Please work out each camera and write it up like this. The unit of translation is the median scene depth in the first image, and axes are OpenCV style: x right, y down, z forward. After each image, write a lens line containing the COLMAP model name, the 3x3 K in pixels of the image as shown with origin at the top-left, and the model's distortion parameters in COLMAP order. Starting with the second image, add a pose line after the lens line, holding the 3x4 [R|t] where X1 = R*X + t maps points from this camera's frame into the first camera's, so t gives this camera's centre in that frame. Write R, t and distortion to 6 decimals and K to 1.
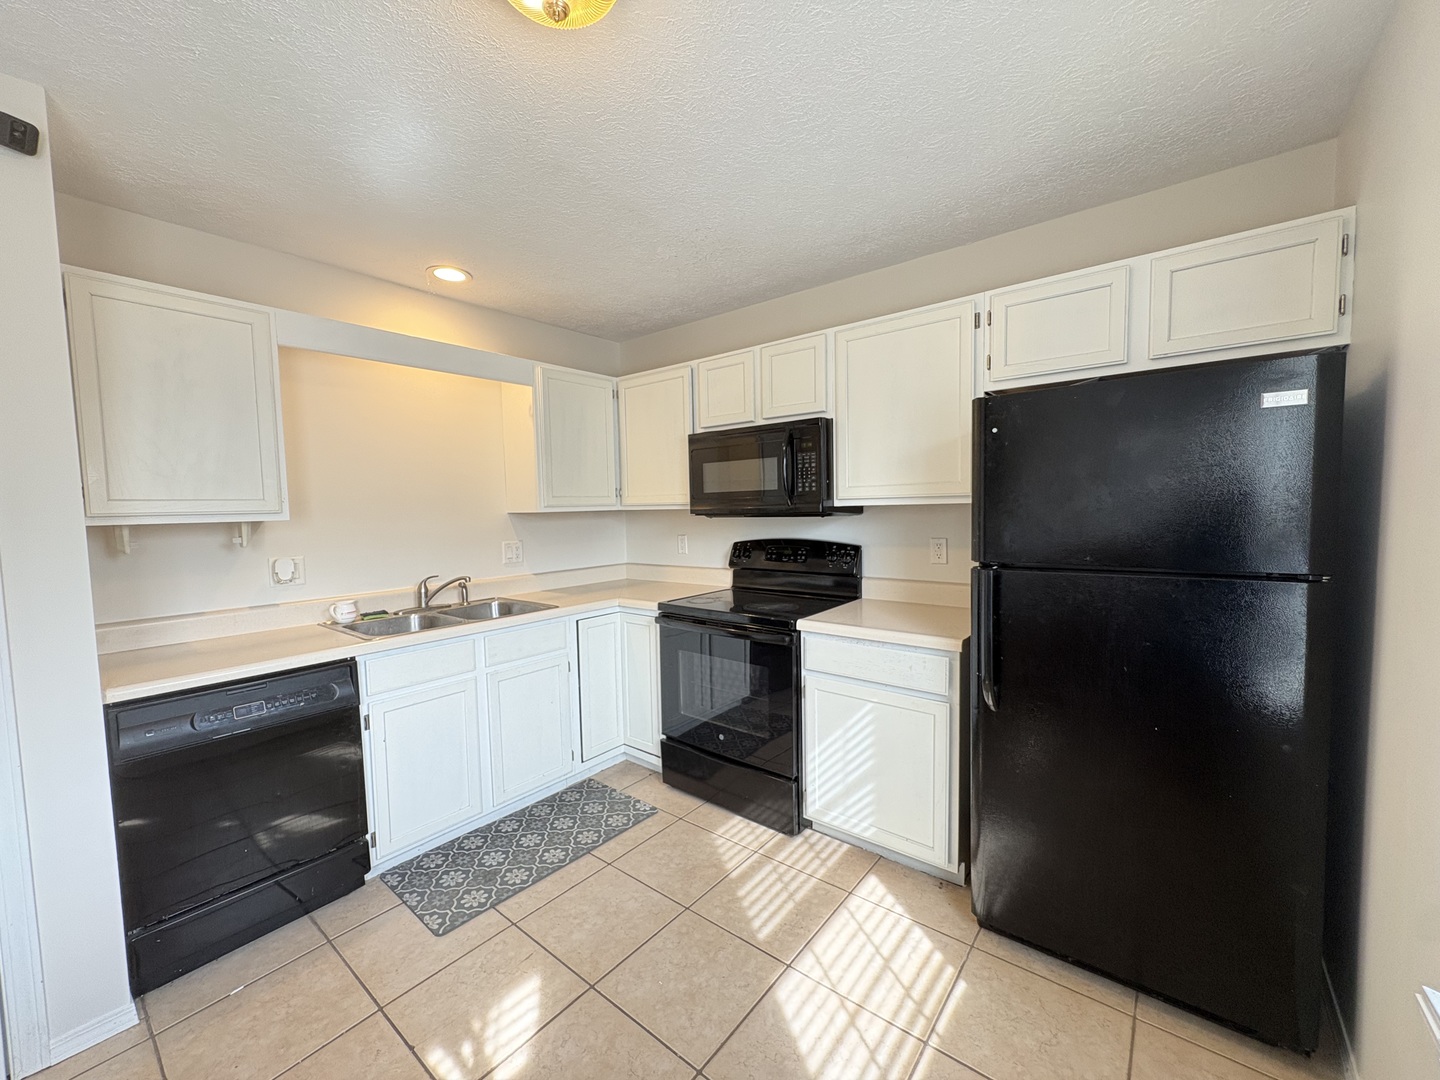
lens RADIAL K [[575.0, 0, 720.0], [0, 575.0, 540.0], [0, 0, 1]] dist [-0.001043, -0.000175]
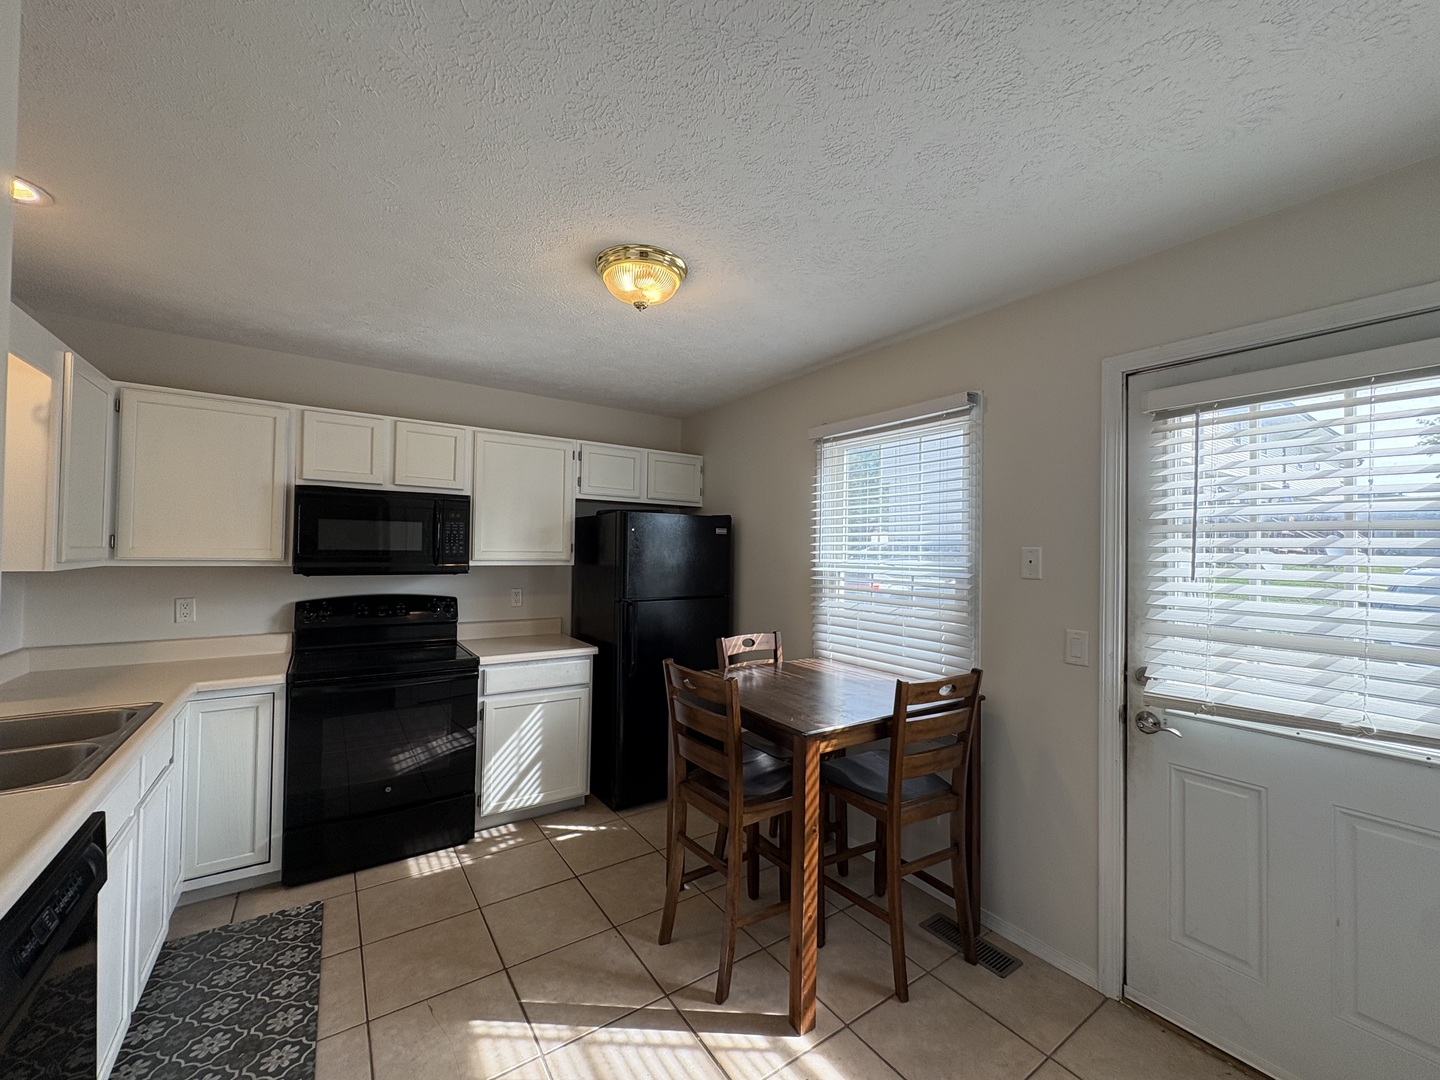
lens RADIAL K [[575.0, 0, 720.0], [0, 575.0, 540.0], [0, 0, 1]] dist [-0.001043, -0.000175]
pose [[0.284036, 0.045246, 0.957745, -0.799520], [0.037830, 0.997579, -0.058347, -0.019978], [-0.958067, 0.052805, 0.281637, 0.113460]]
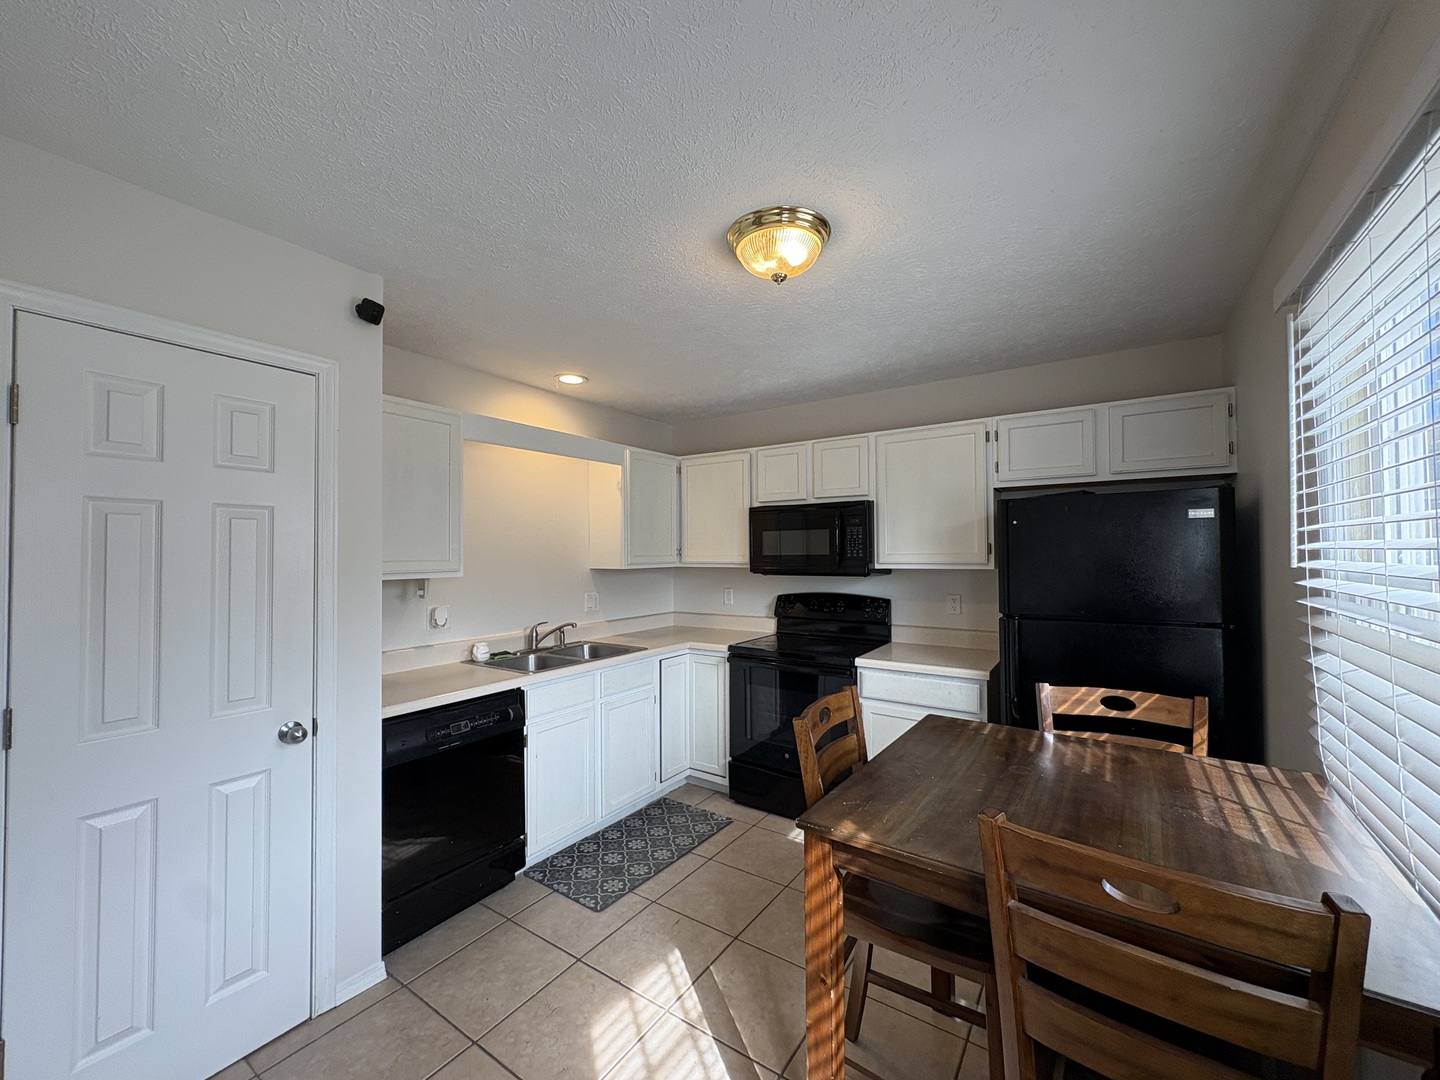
lens RADIAL K [[575.0, 0, 720.0], [0, 575.0, 540.0], [0, 0, 1]] dist [-0.001043, -0.000175]
pose [[0.996597, 0.016390, 0.080781, -0.235861], [-0.009555, 0.996396, -0.084279, -0.010597], [-0.081871, 0.083220, 0.993162, -0.232592]]
